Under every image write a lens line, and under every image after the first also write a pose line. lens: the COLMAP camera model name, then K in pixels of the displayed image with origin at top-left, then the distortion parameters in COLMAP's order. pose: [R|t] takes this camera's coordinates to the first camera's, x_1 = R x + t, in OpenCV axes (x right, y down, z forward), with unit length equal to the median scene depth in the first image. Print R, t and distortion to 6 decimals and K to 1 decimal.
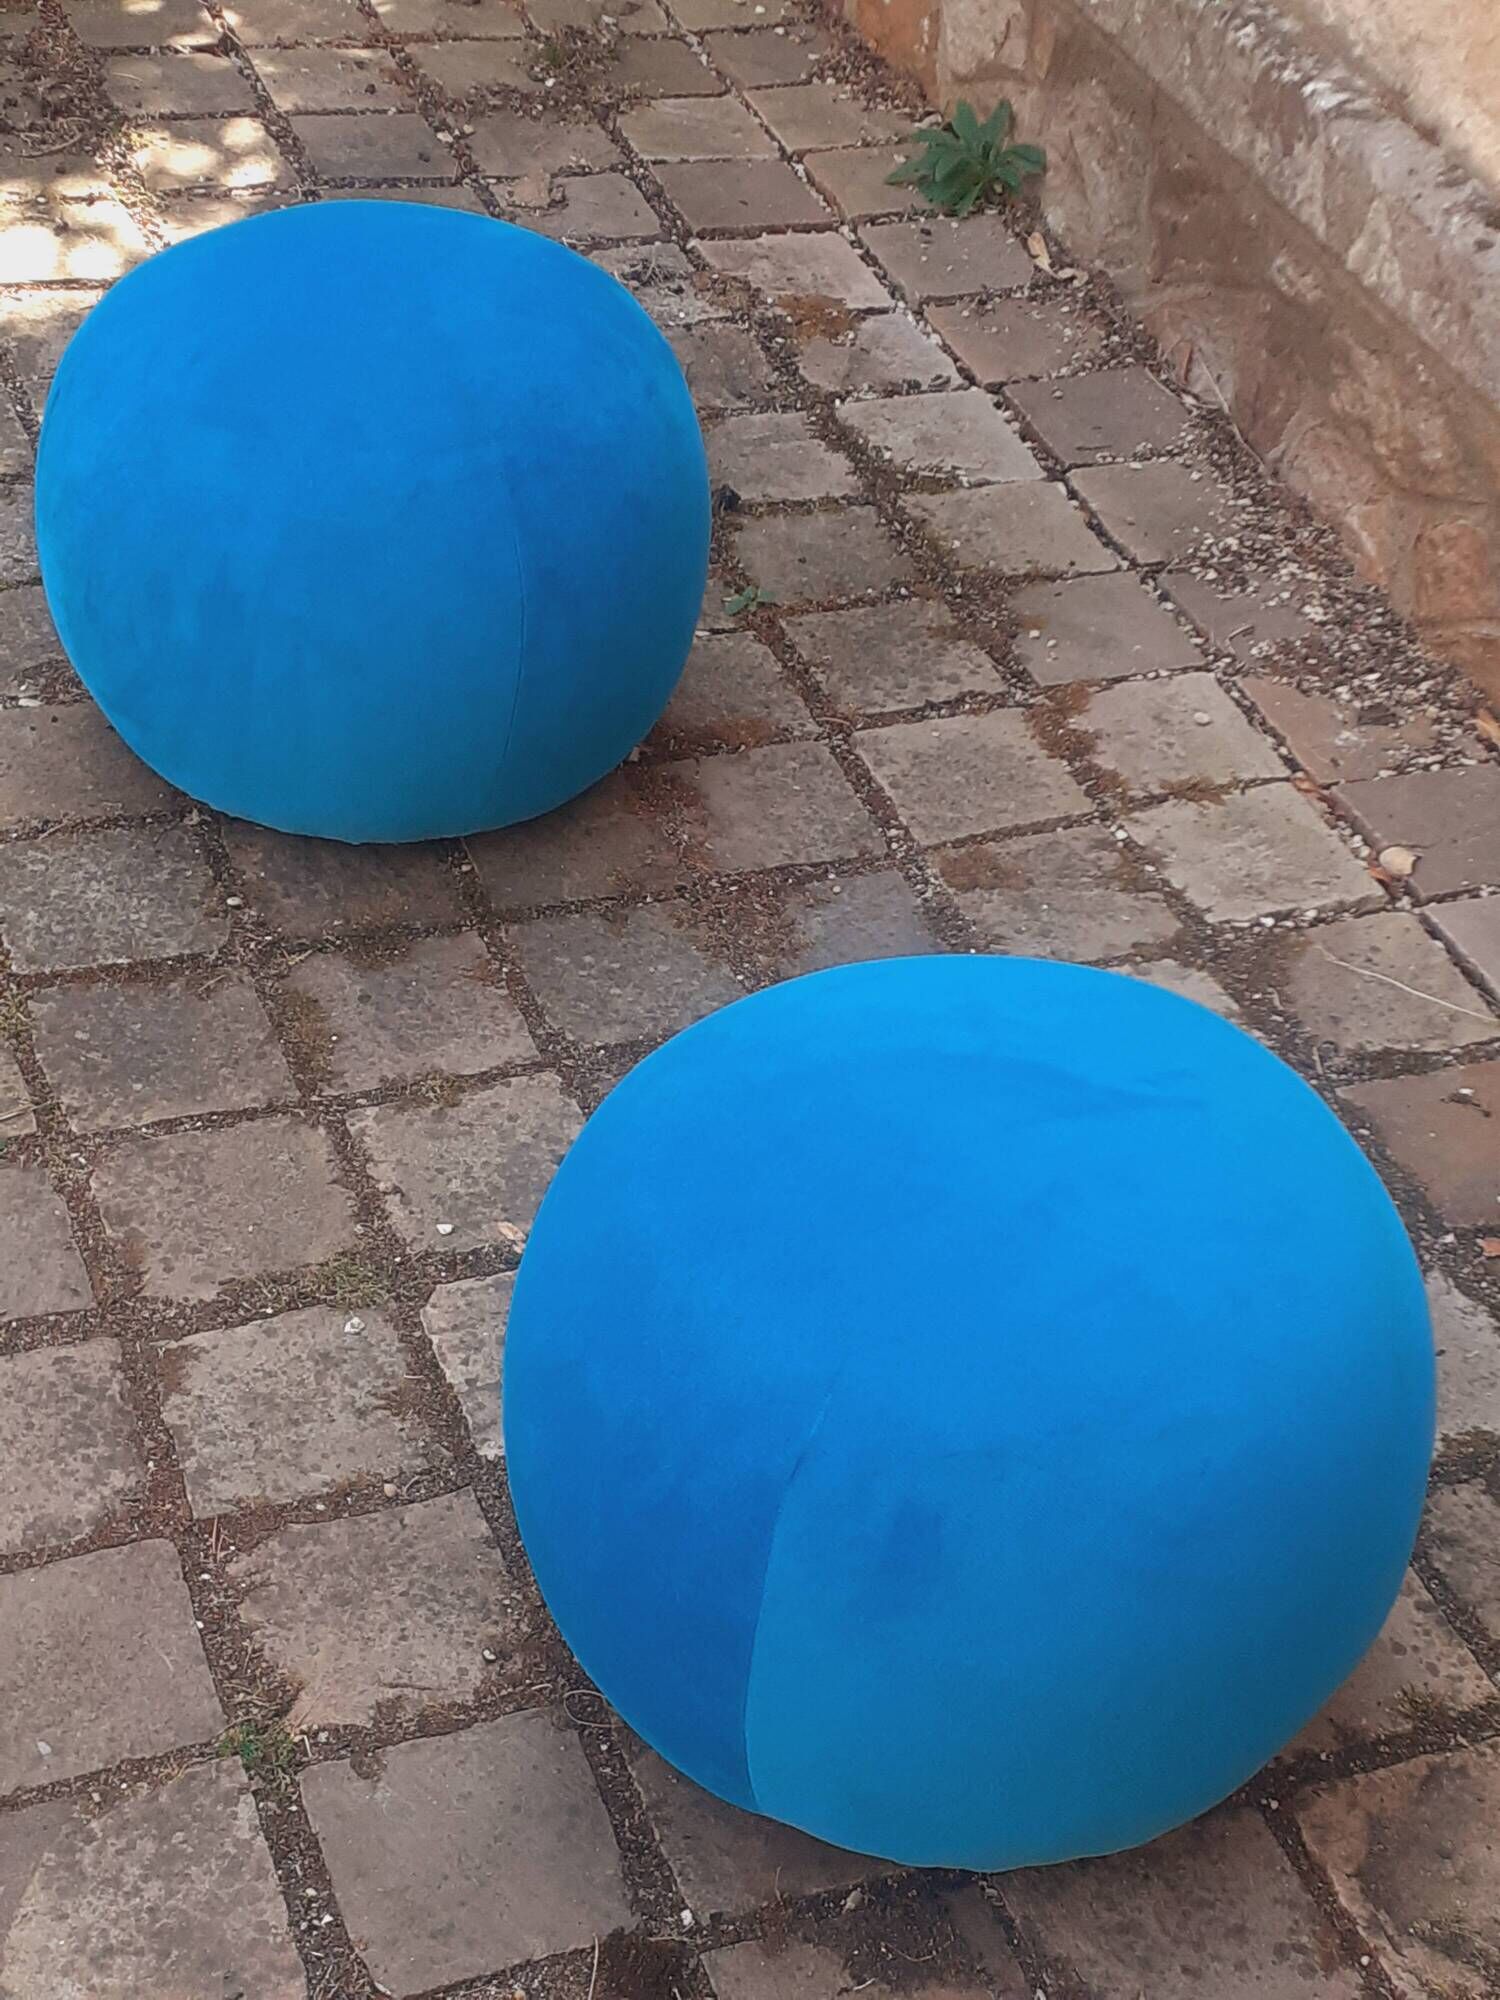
lens RADIAL K [[3065.7, 0, 793.3], [0, 3065.7, 1001.7], [0, 0, 1]] dist [0.035472, 0.174702]
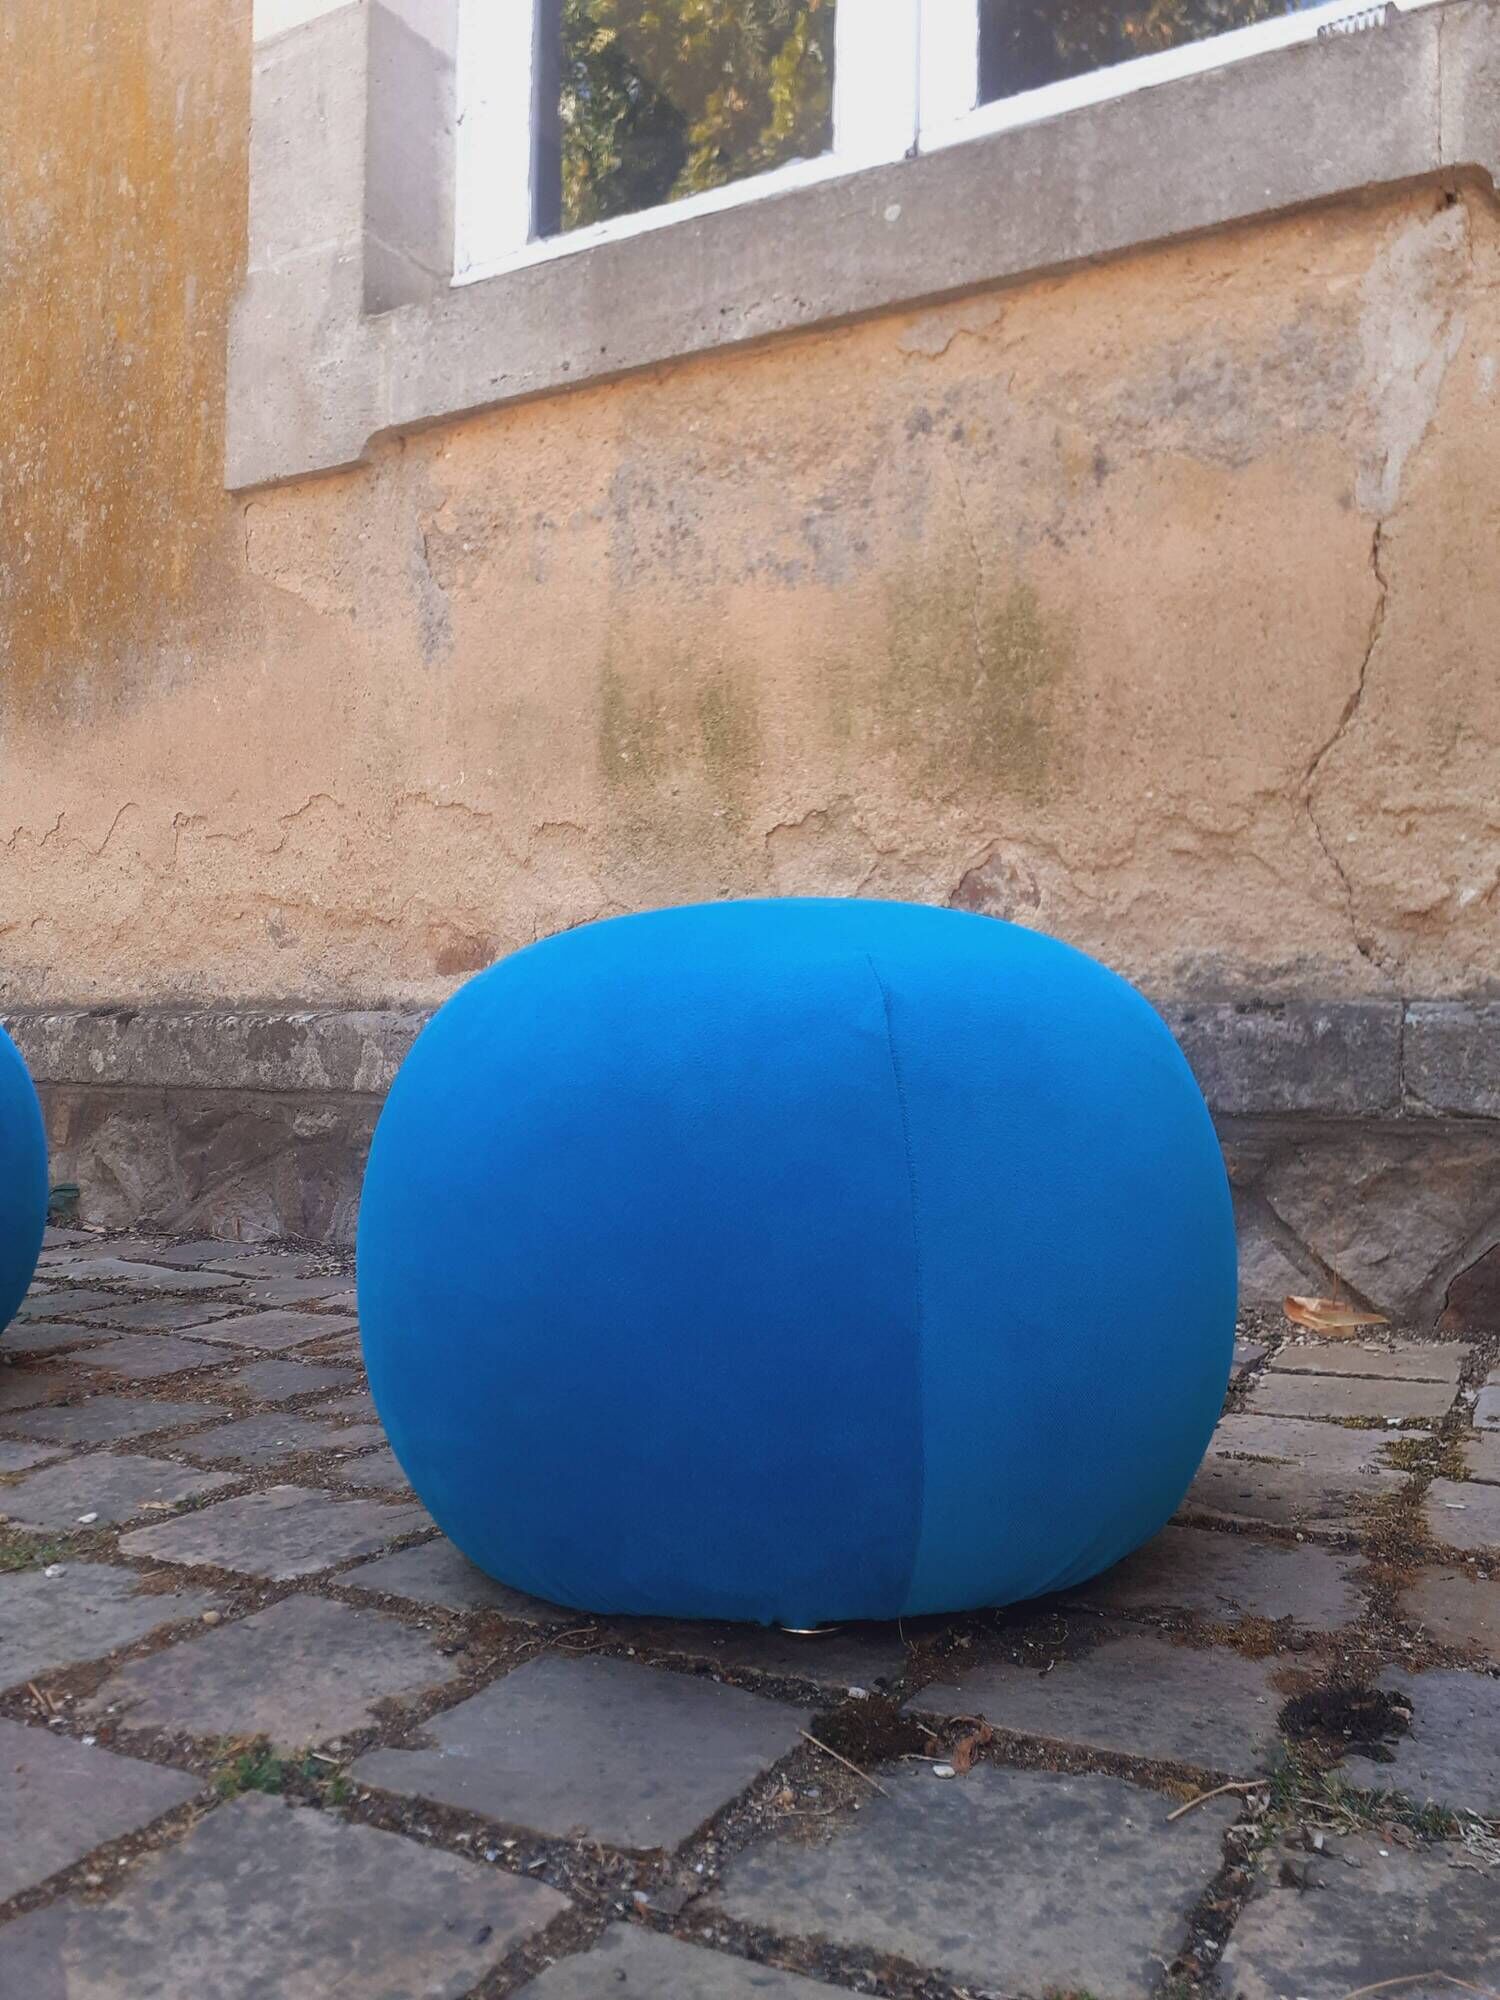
lens RADIAL K [[1563.3, 0, 753.6], [0, 1563.3, 1005.6], [0, 0, 1]] dist [0.165540, -0.351302]
pose [[0.772746, -0.098751, 0.626986, -0.283013], [0.450159, 0.781660, -0.431700, 0.292152], [-0.447459, 0.615838, 0.648478, 0.543612]]
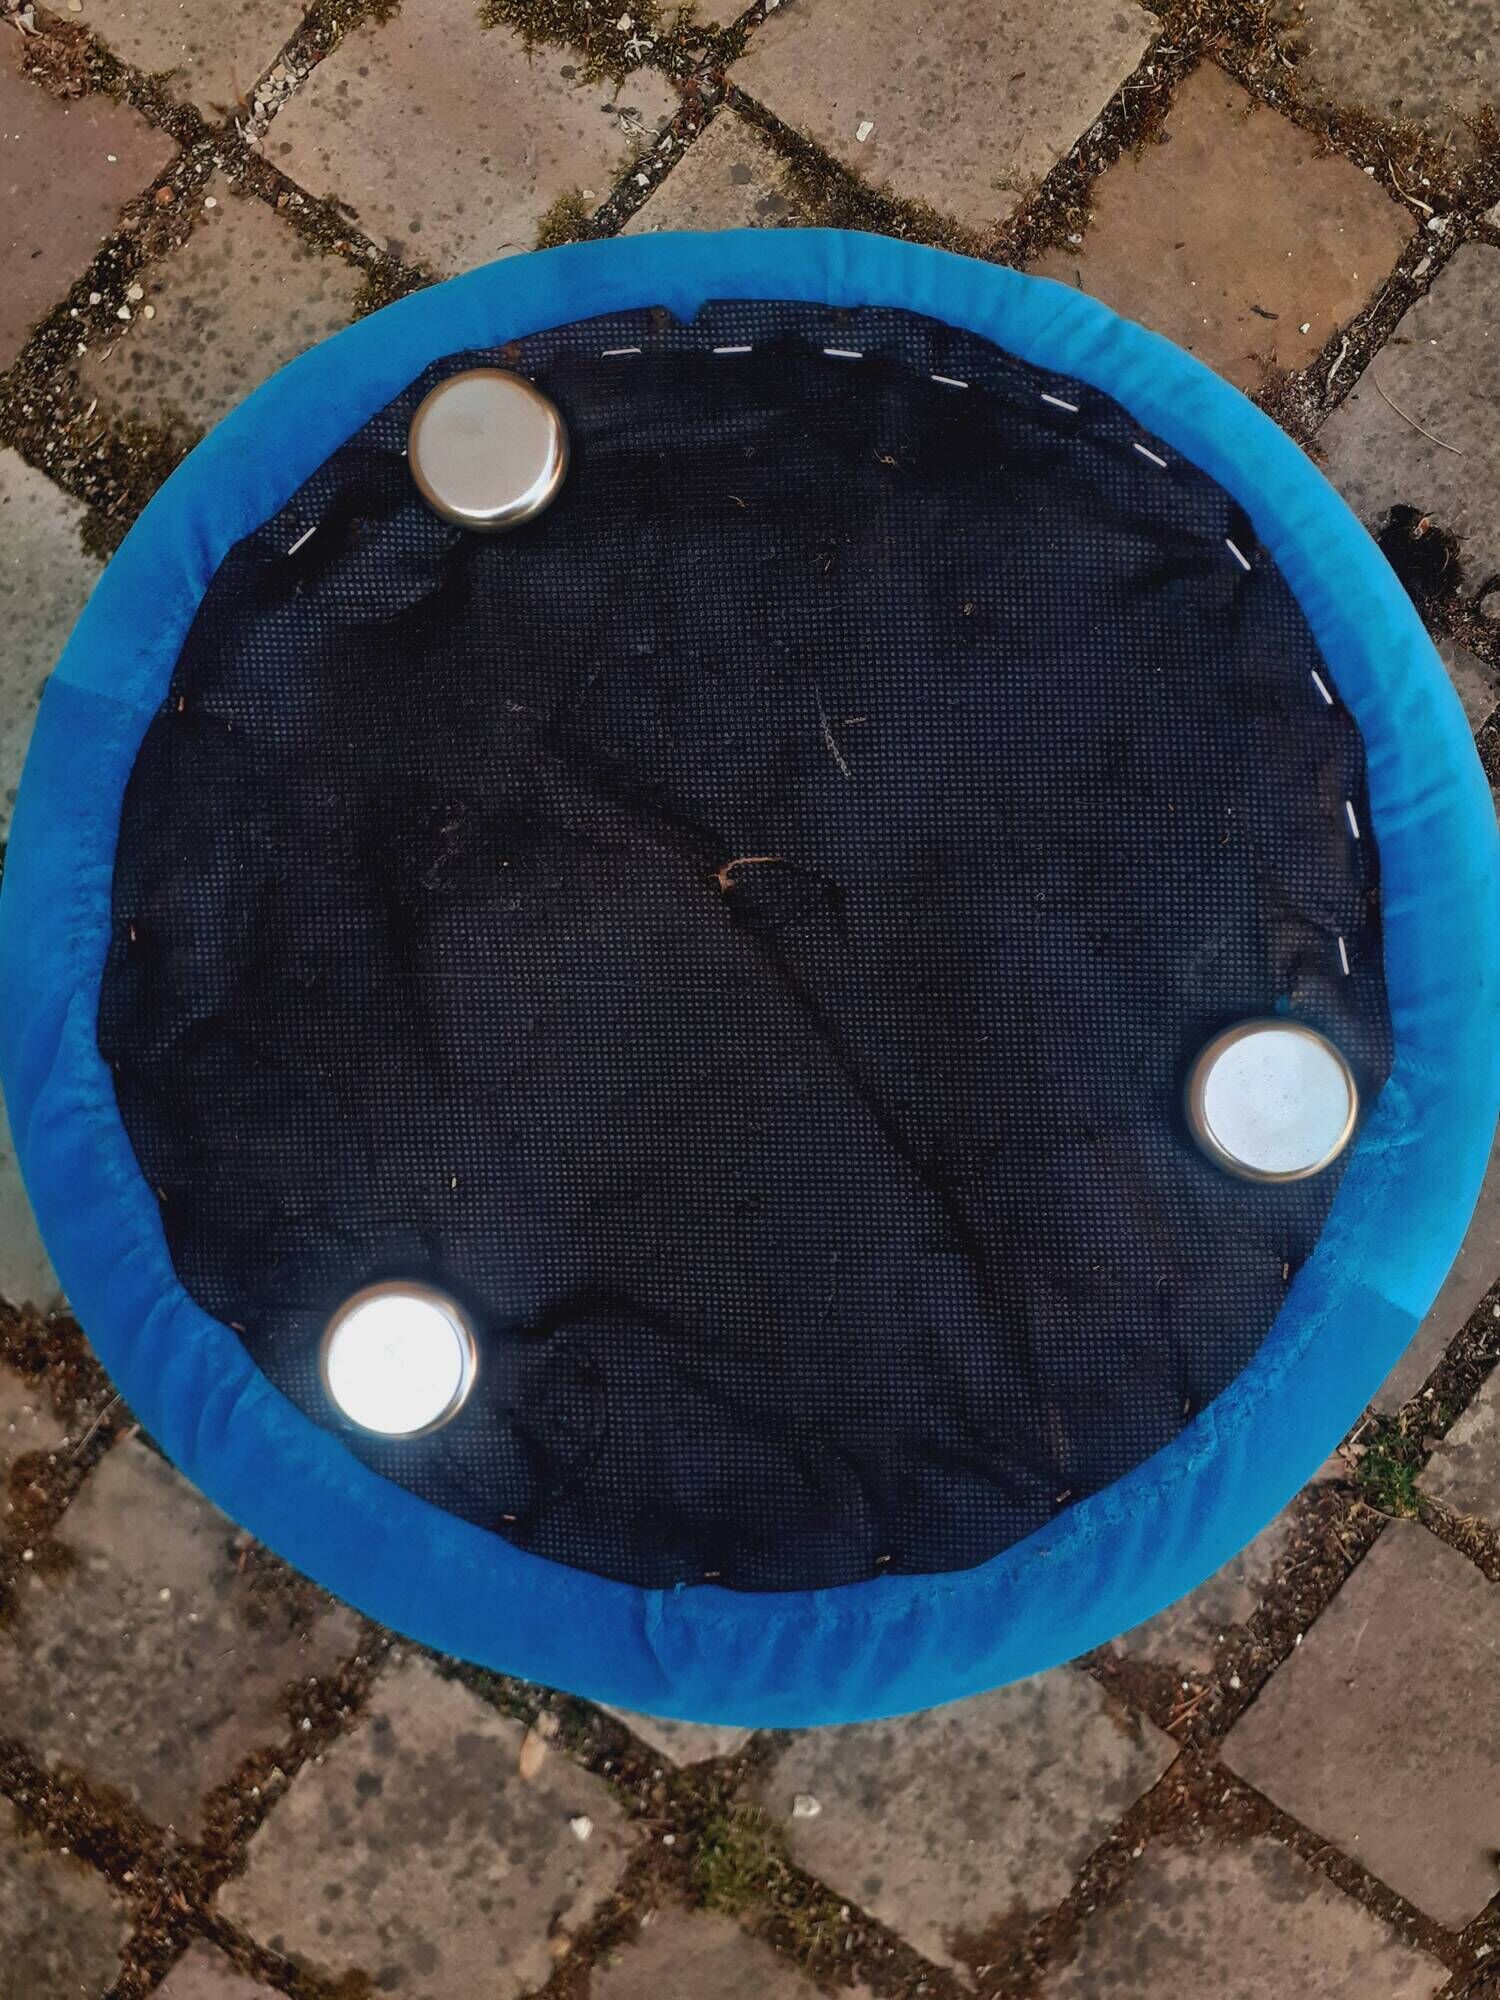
lens RADIAL K [[1591.3, 0, 750.0], [0, 1591.3, 1000.0], [0, 0, 1]] dist [-0.009231, -0.006823]
pose [[-0.496793, -0.864799, -0.072935, 0.071002], [0.456259, -0.331740, 0.825697, -0.172927], [-0.738258, 0.376923, 0.559379, 0.765359]]
